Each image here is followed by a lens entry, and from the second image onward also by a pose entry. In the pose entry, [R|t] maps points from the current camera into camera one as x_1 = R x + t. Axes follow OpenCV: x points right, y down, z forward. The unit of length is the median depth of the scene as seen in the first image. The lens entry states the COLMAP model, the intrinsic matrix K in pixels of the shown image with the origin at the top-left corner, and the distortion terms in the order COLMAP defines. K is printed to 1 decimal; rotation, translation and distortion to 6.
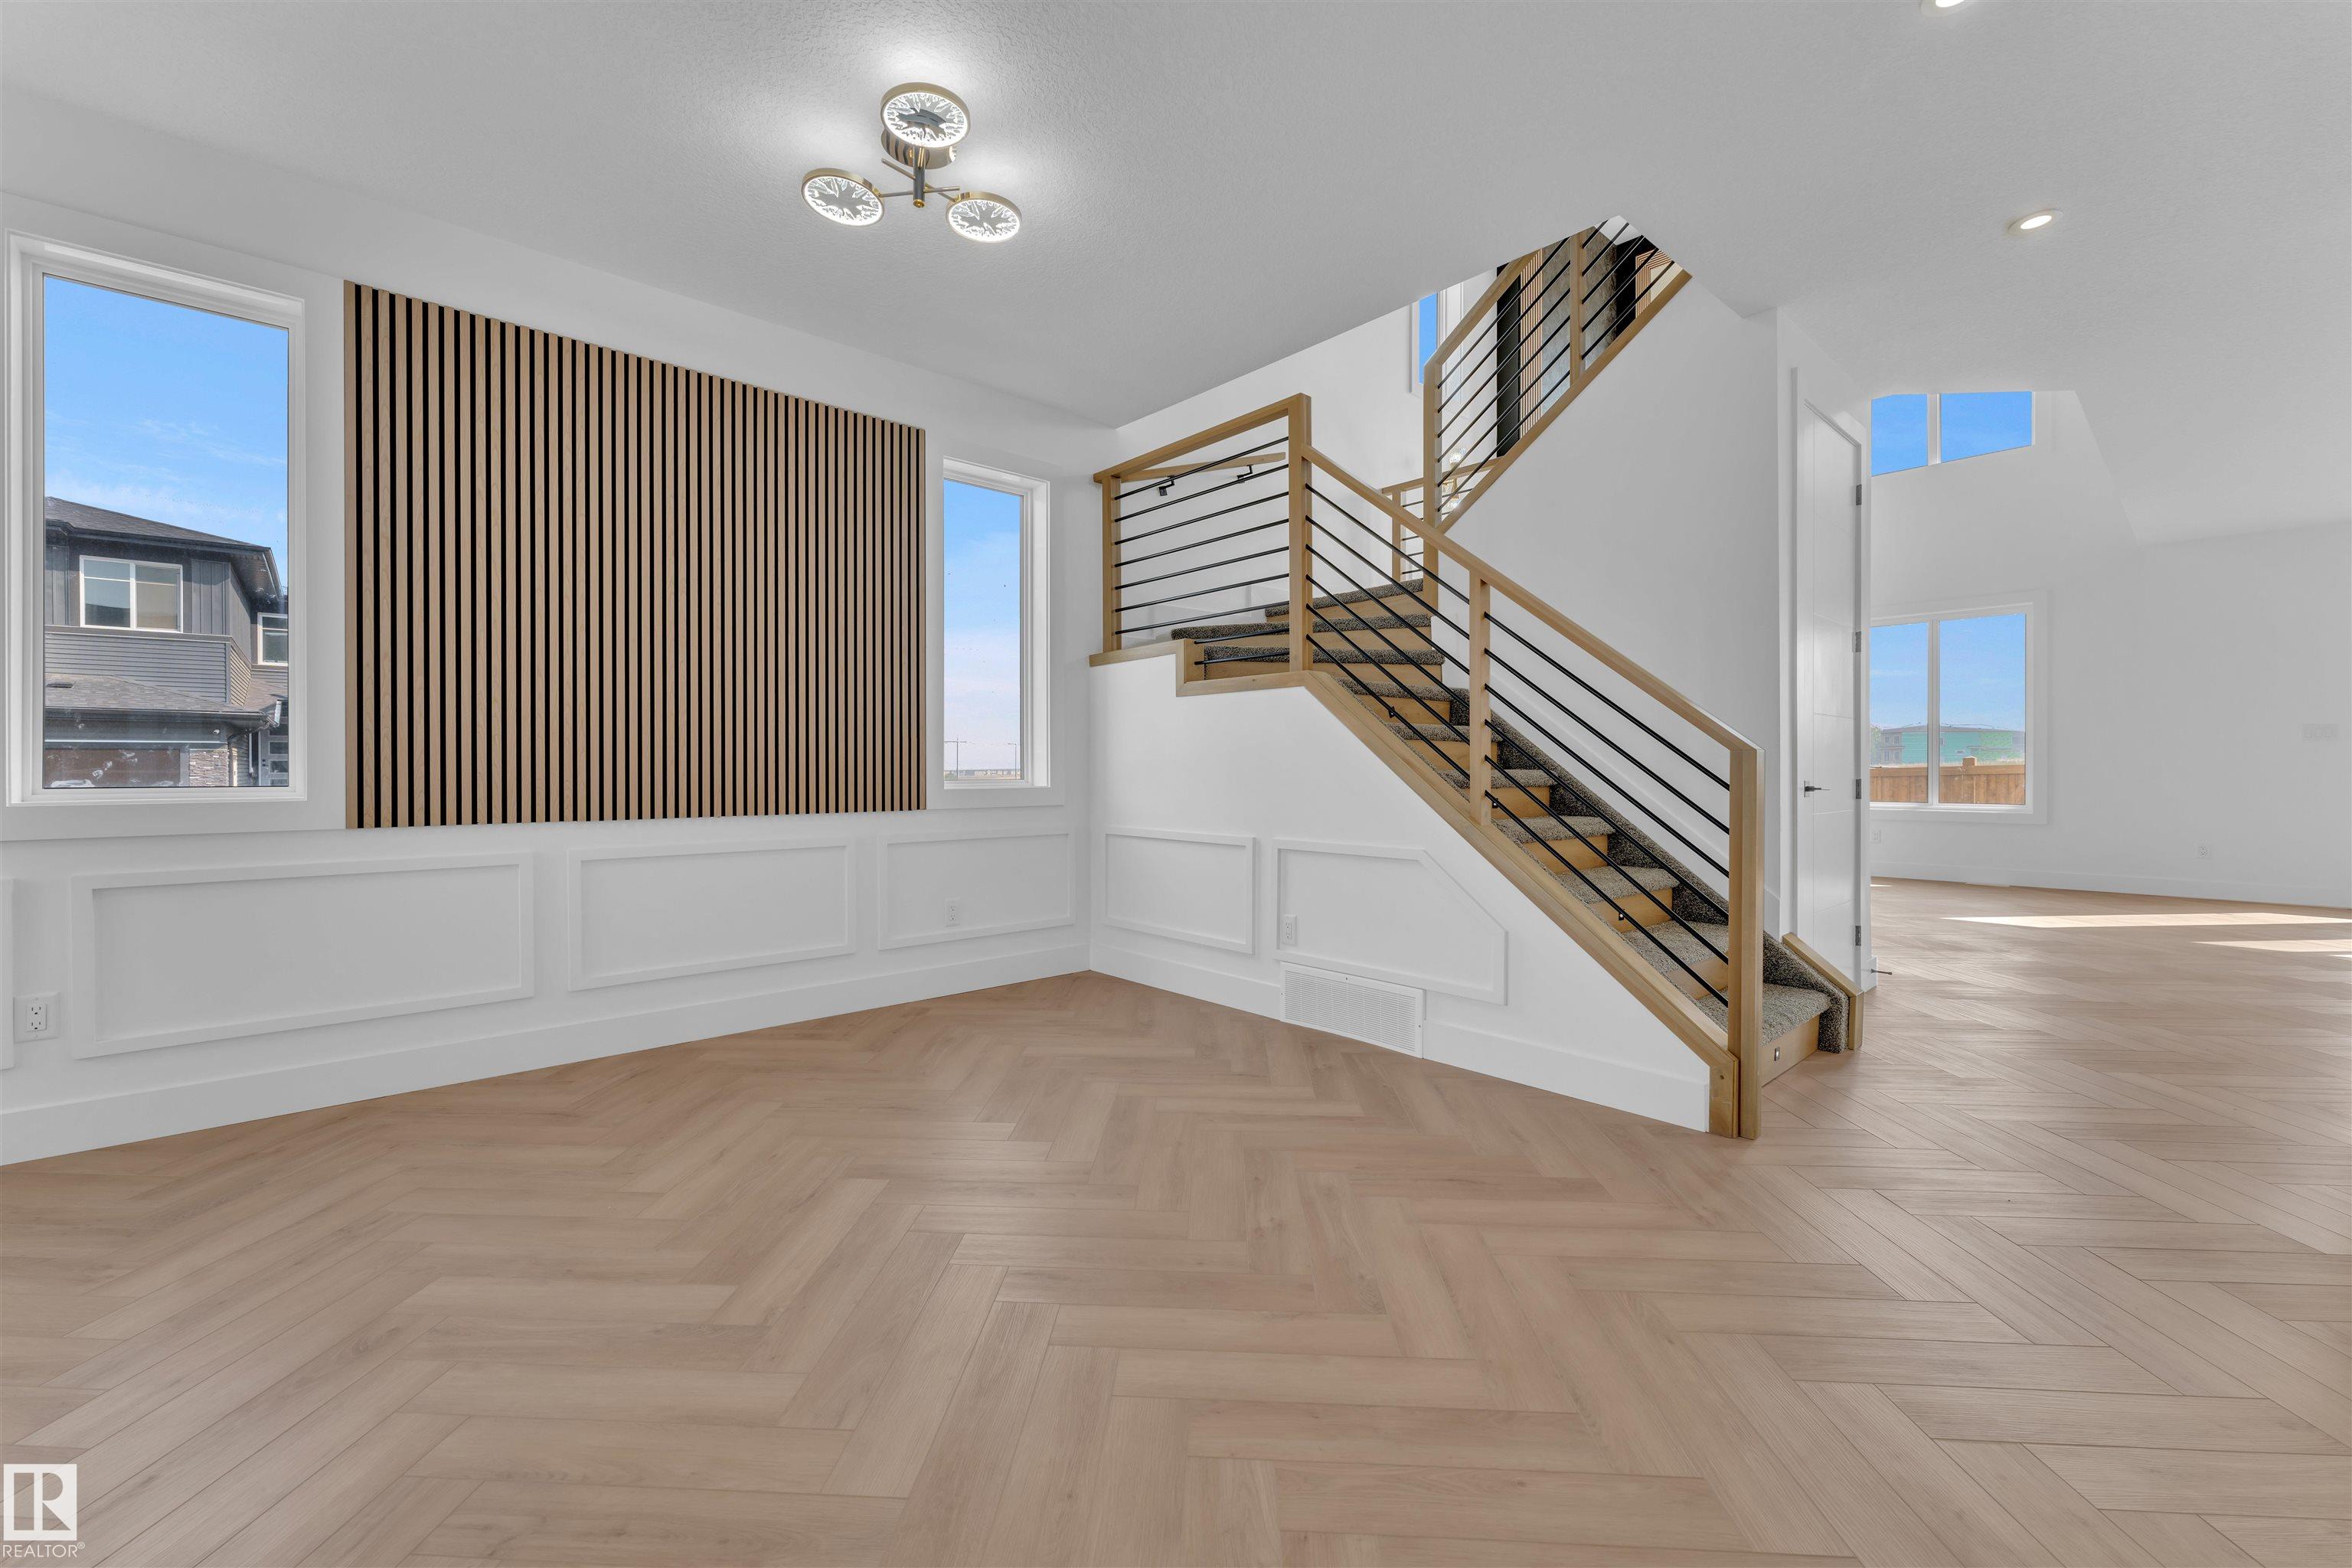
lens RADIAL K [[942.3, 0, 1170.5], [0, 942.3, 771.6], [0, 0, 1]] dist [0.001519, -0.000005]
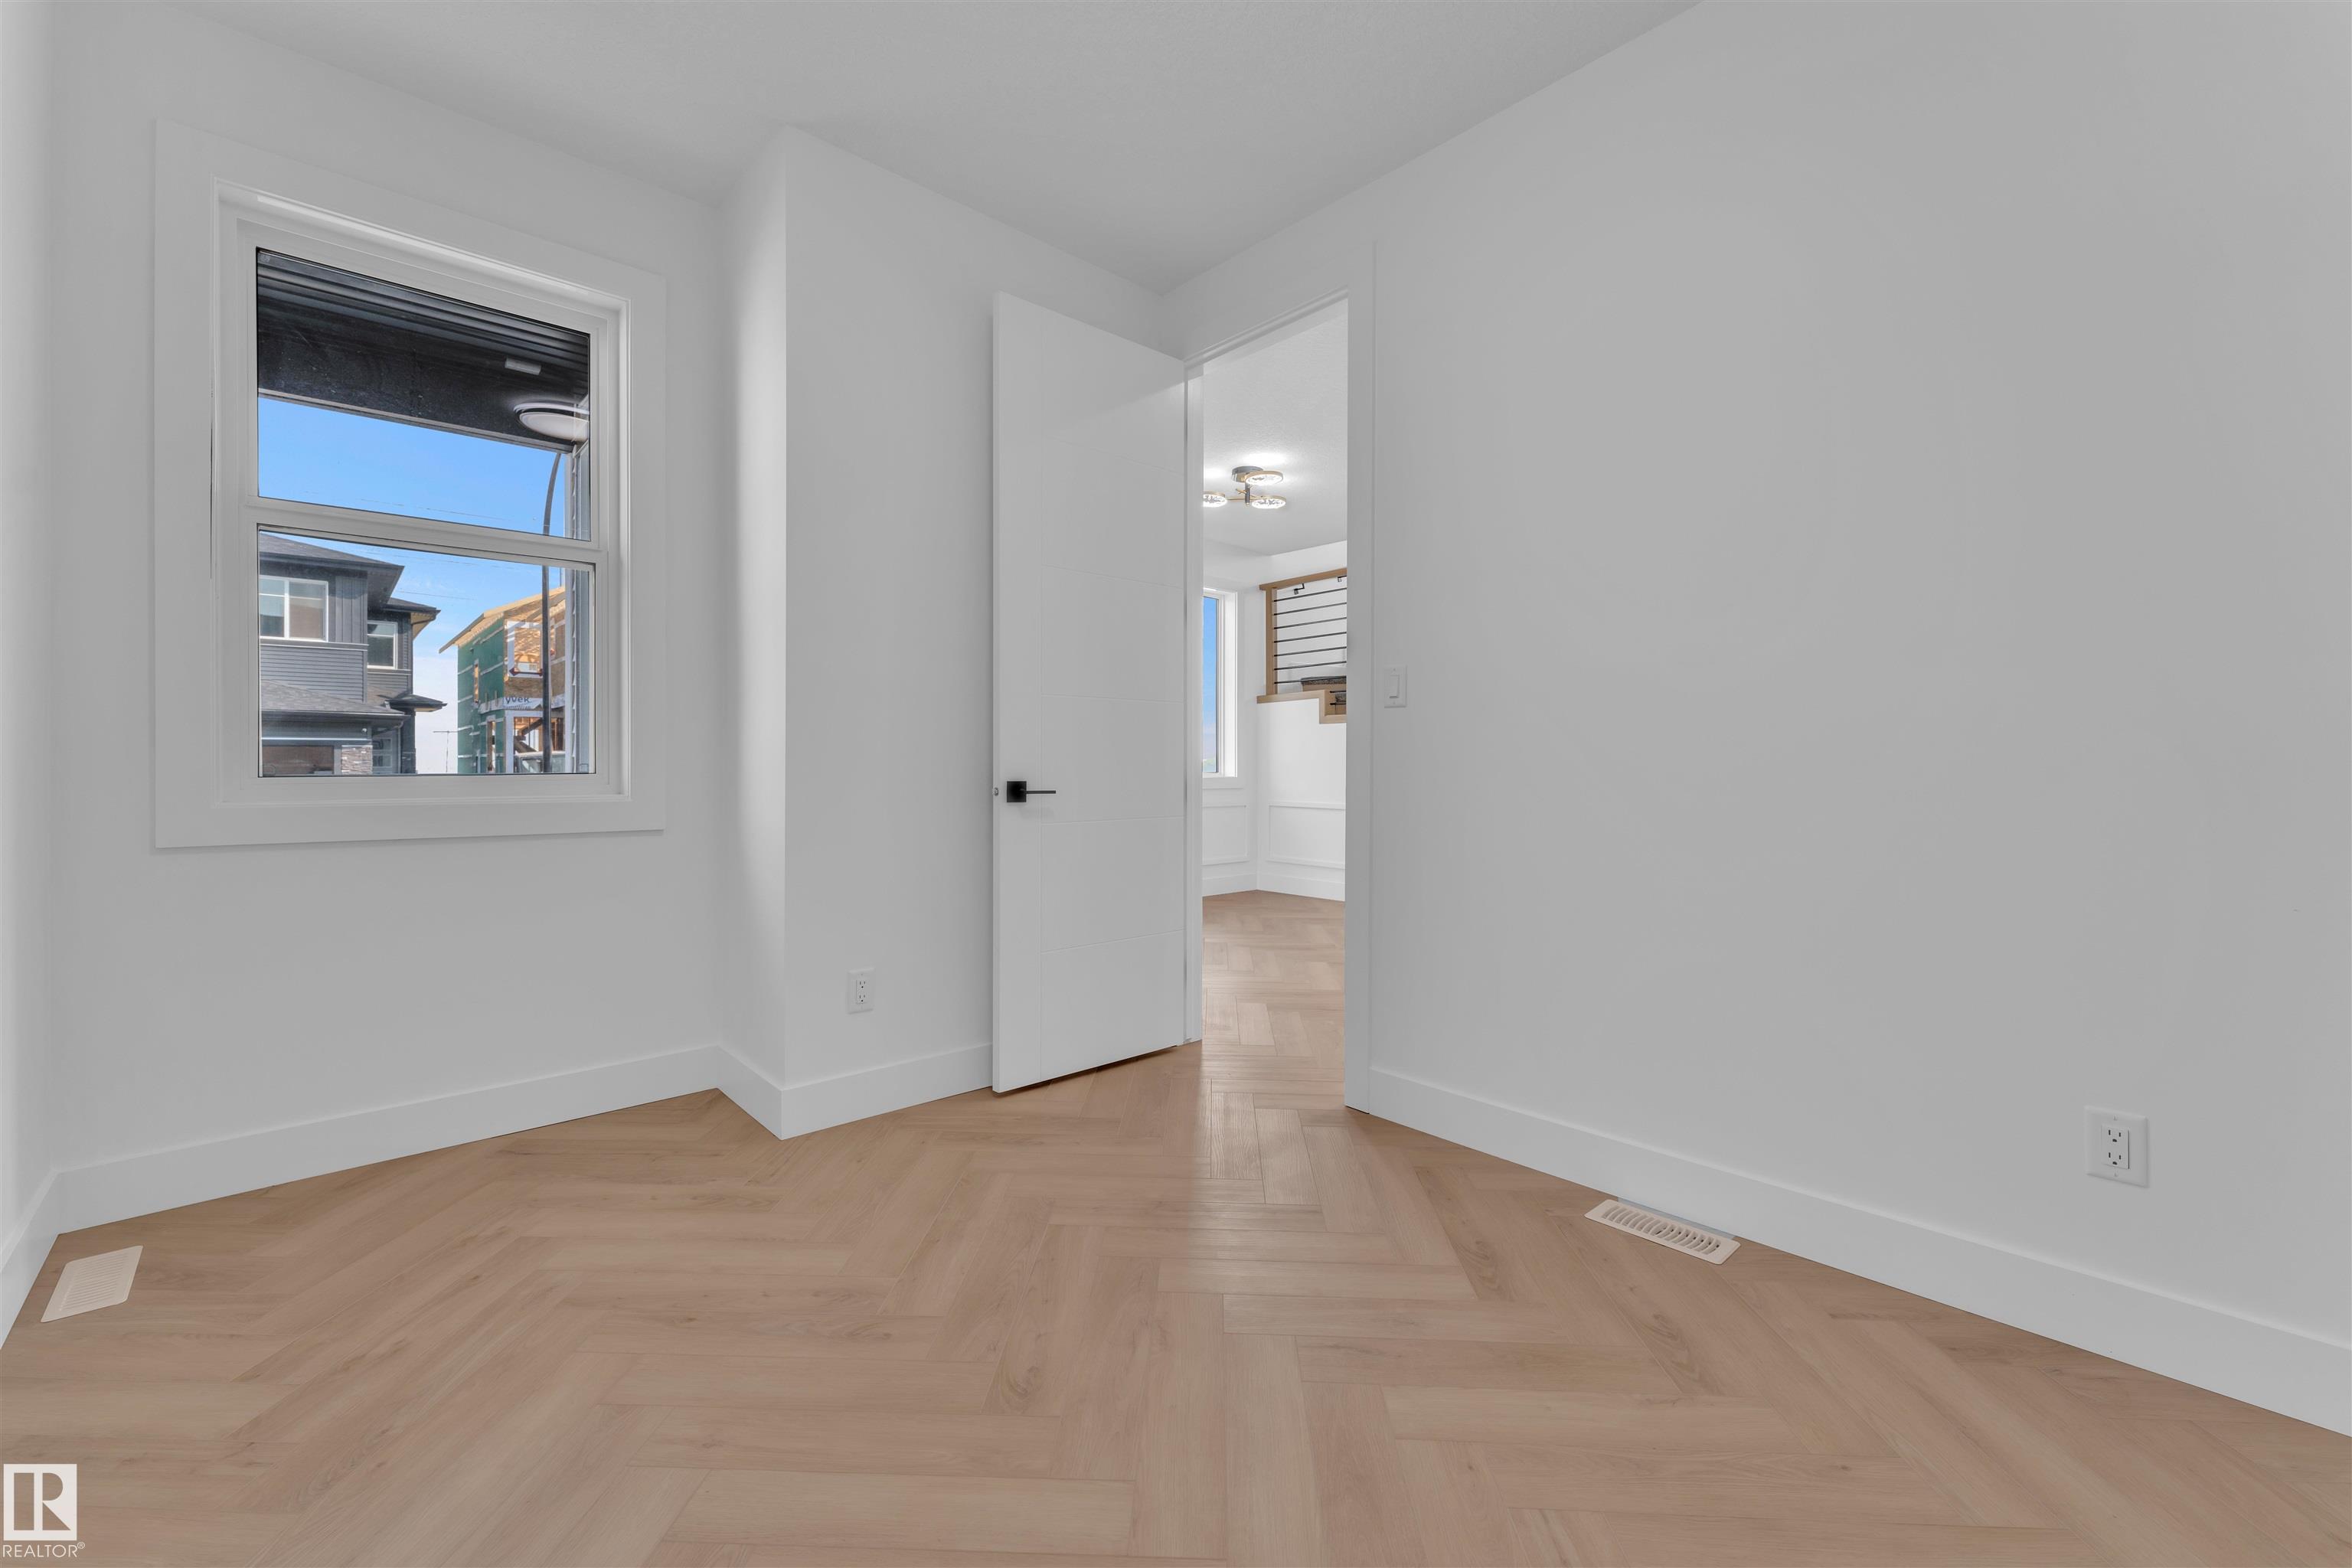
lens RADIAL K [[942.3, 0, 1170.5], [0, 942.3, 771.6], [0, 0, 1]] dist [0.001519, -0.000005]
pose [[0.999980, 0.003905, 0.005049, -0.232424], [-0.003917, 0.999990, 0.002300, 0.003248], [-0.005040, -0.002319, 0.999985, -0.600605]]
